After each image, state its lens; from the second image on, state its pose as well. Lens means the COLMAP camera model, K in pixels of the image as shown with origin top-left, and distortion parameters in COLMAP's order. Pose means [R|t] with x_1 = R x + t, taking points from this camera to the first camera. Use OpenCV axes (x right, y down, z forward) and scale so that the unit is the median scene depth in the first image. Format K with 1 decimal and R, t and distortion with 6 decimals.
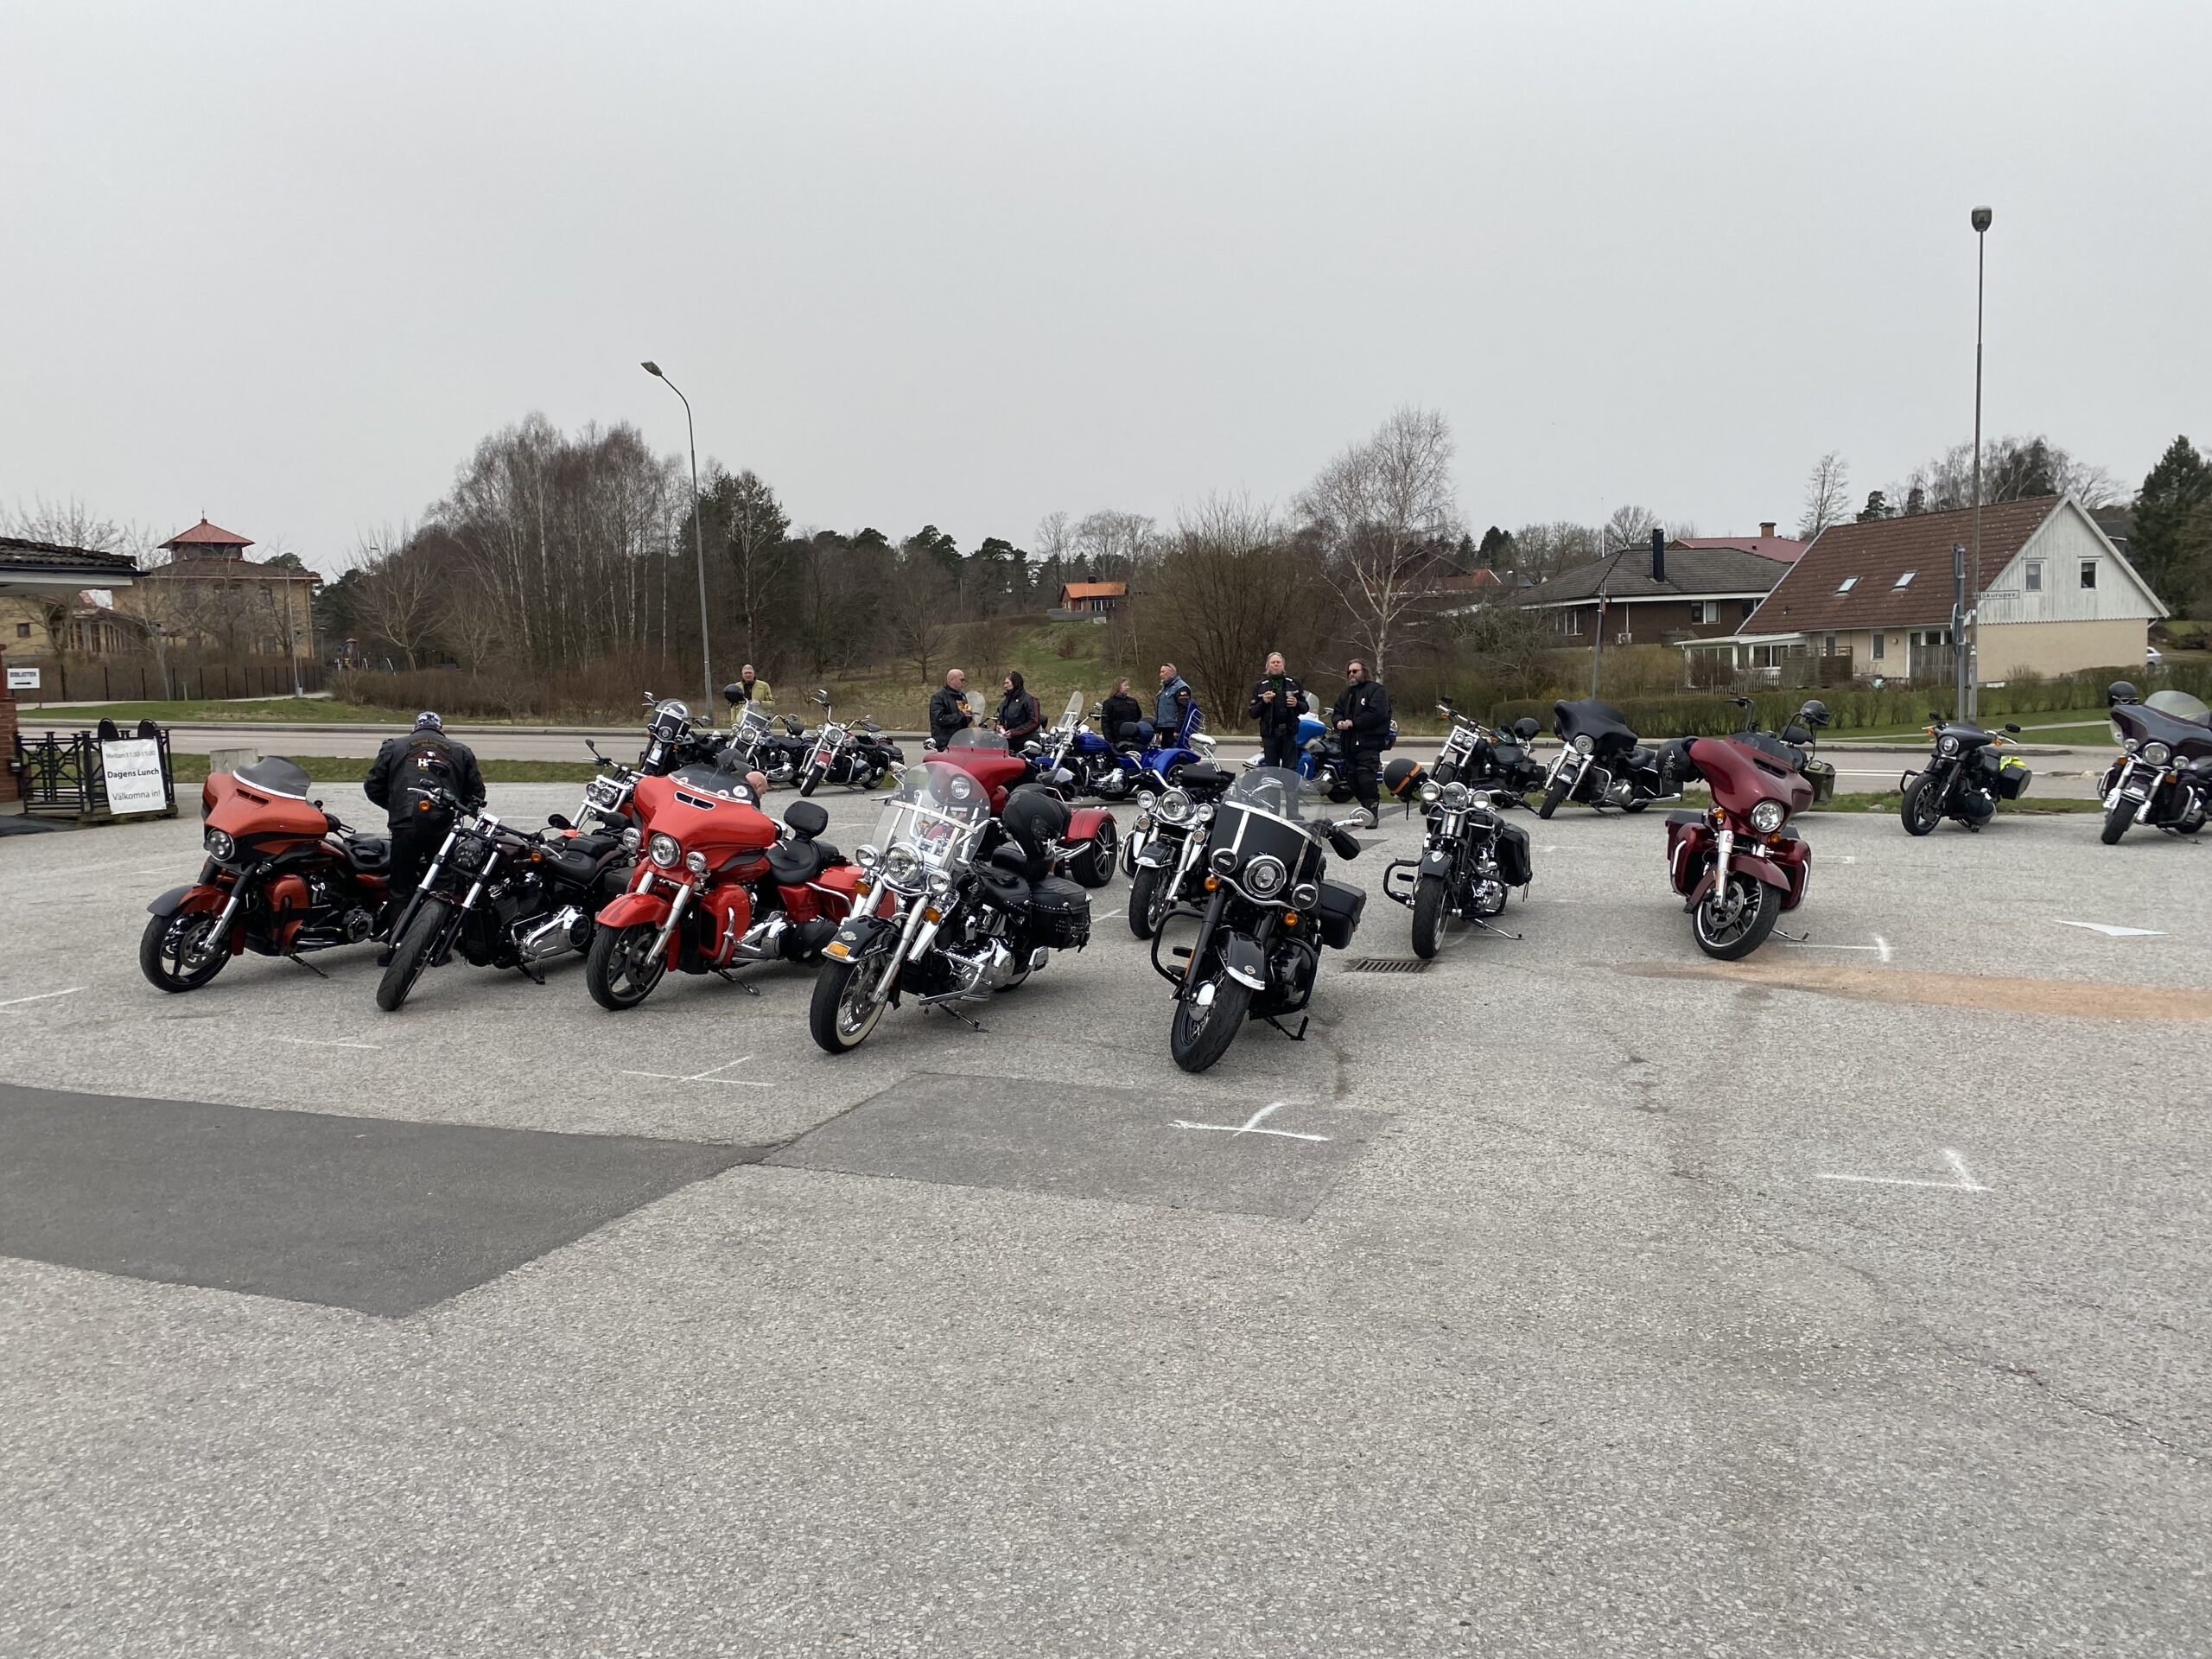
lens RADIAL K [[1672.7, 0, 1095.0], [0, 1672.7, 852.8], [0, 0, 1]] dist [0.026970, -0.028624]
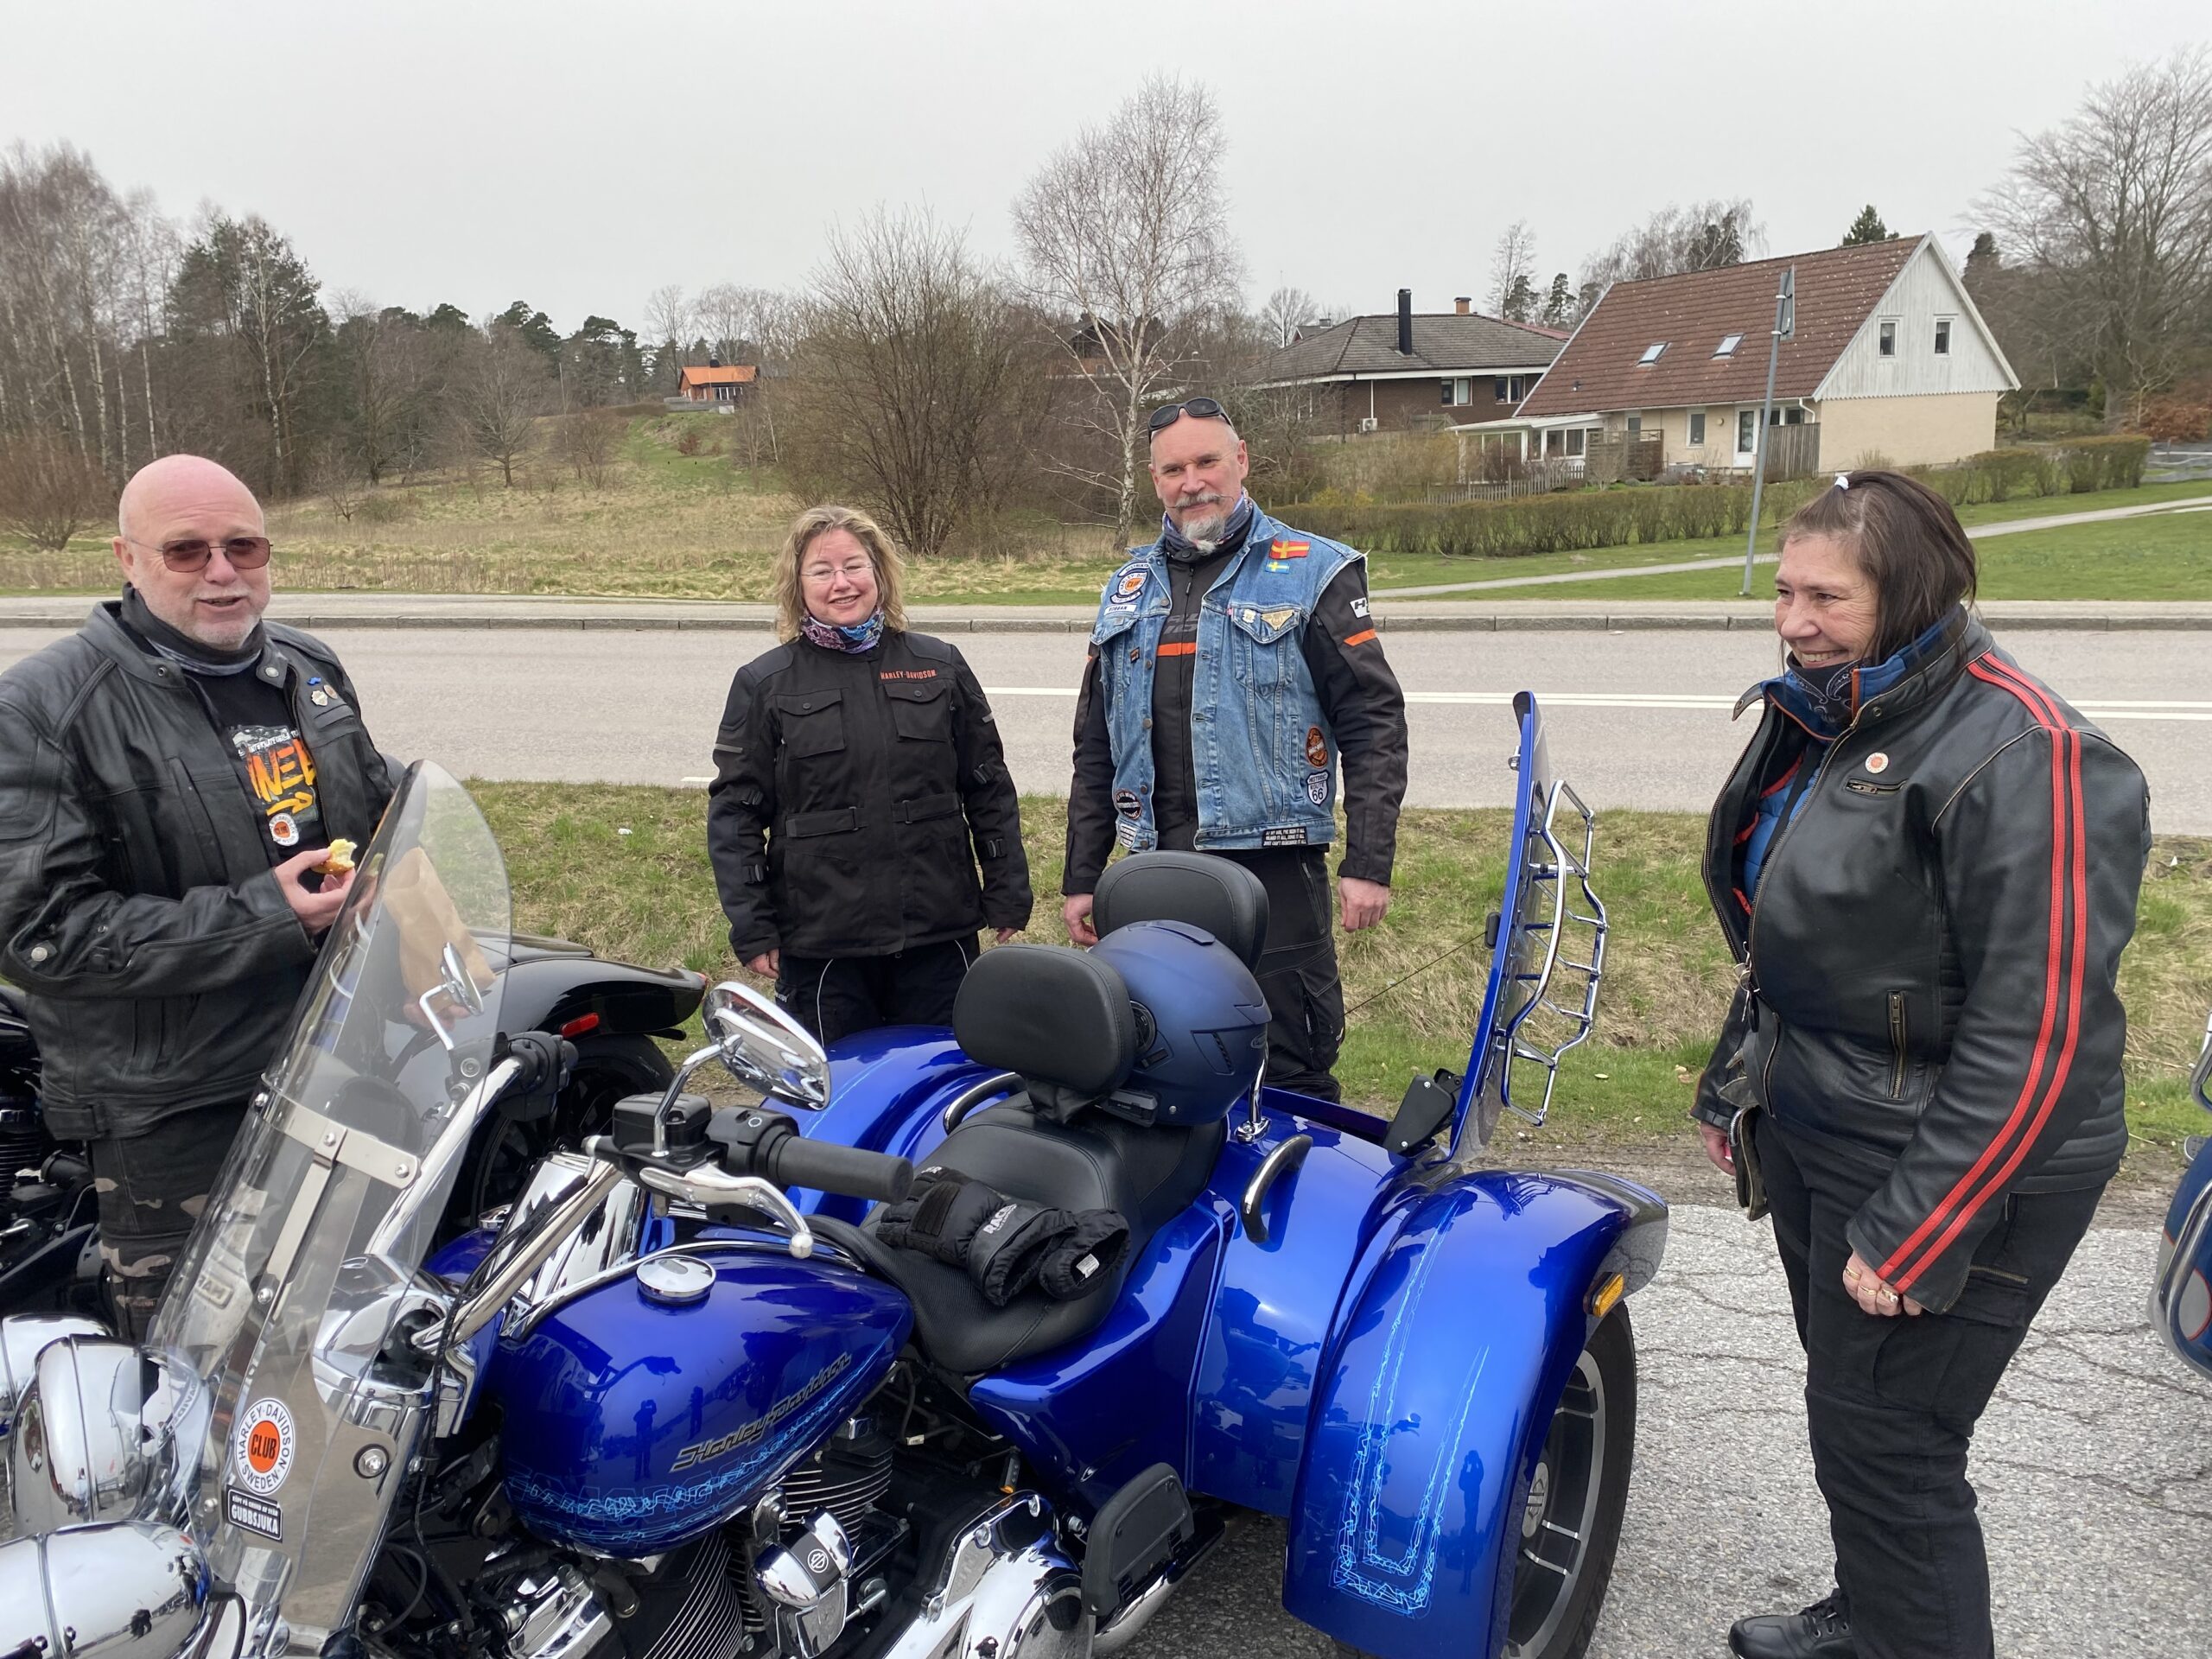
lens RADIAL K [[1672.7, 0, 1099.4], [0, 1672.7, 834.8], [0, 0, 1]] dist [0.026970, -0.028624]
pose [[0.976975, -0.057512, 0.205457, 0.000709], [0.035130, 0.993202, 0.110974, -0.014964], [-0.210443, -0.101201, 0.972354, 0.133781]]
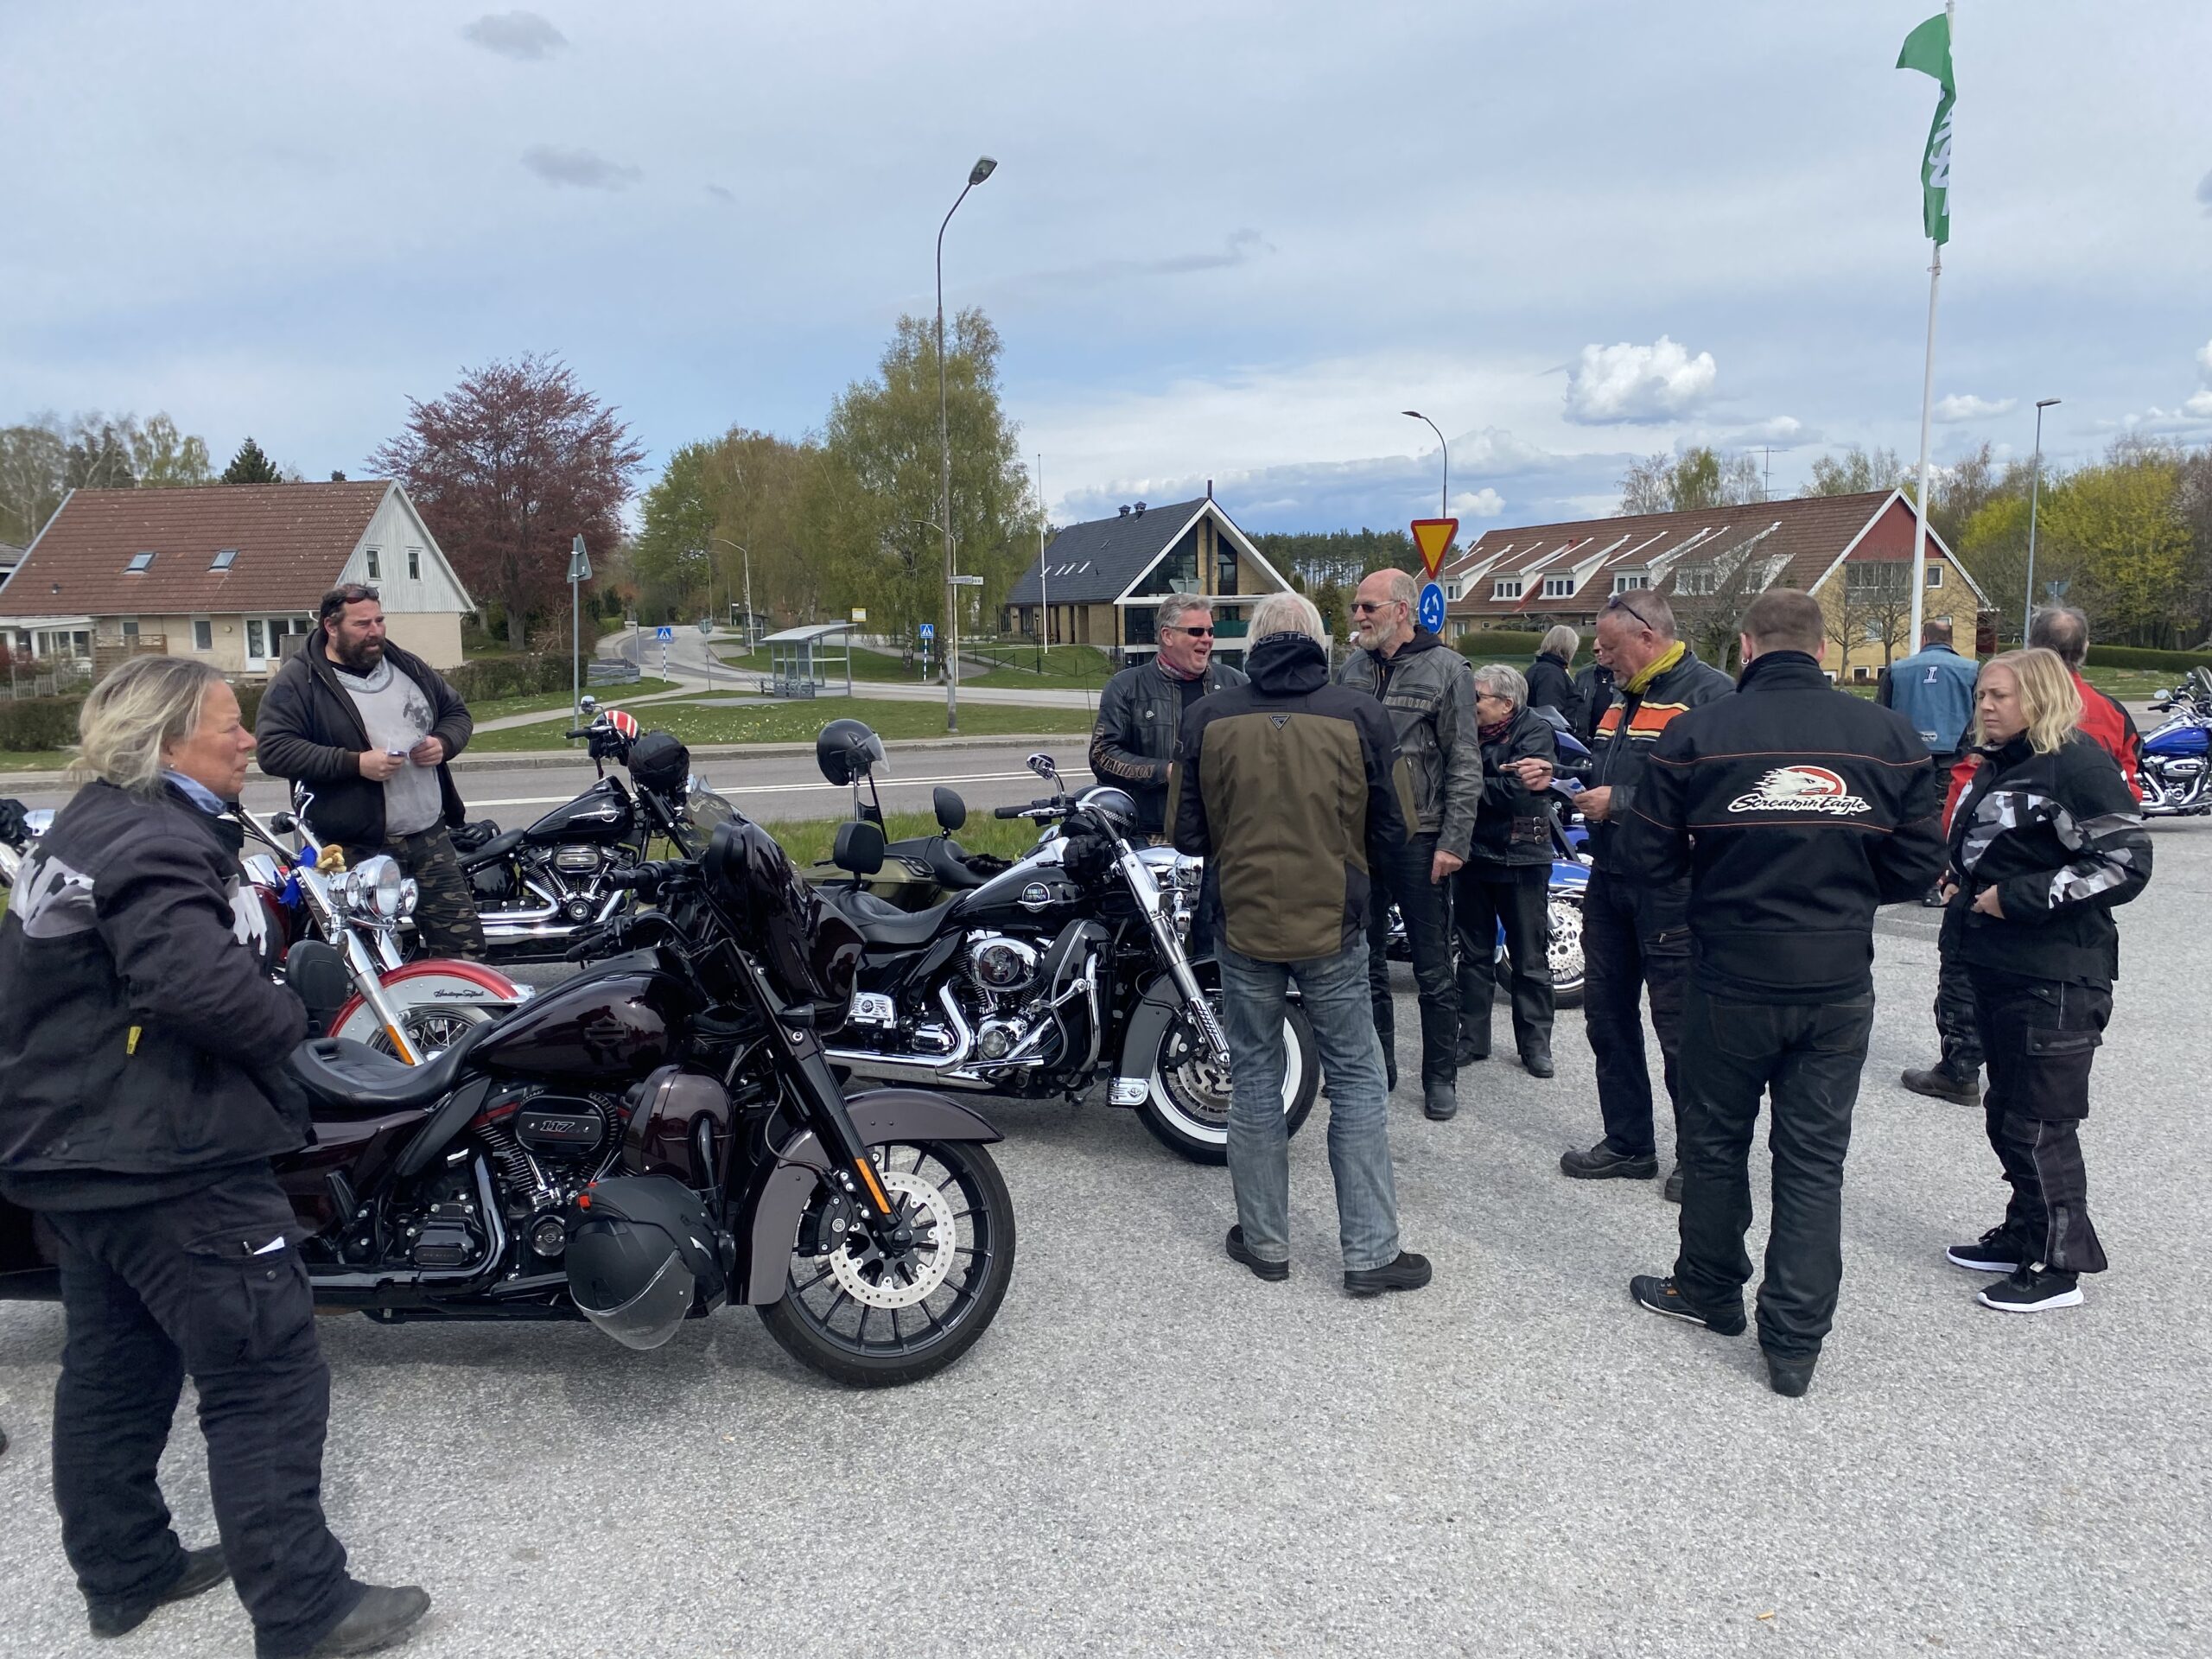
lens RADIAL K [[1672.7, 0, 1103.5], [0, 1672.7, 832.8], [0, 0, 1]] dist [0.026970, -0.028624]
pose [[0.441394, -0.084795, 0.893298, -0.061512], [0.094276, 0.994398, 0.047808, -0.010332], [-0.892347, 0.063114, 0.446915, 0.111668]]
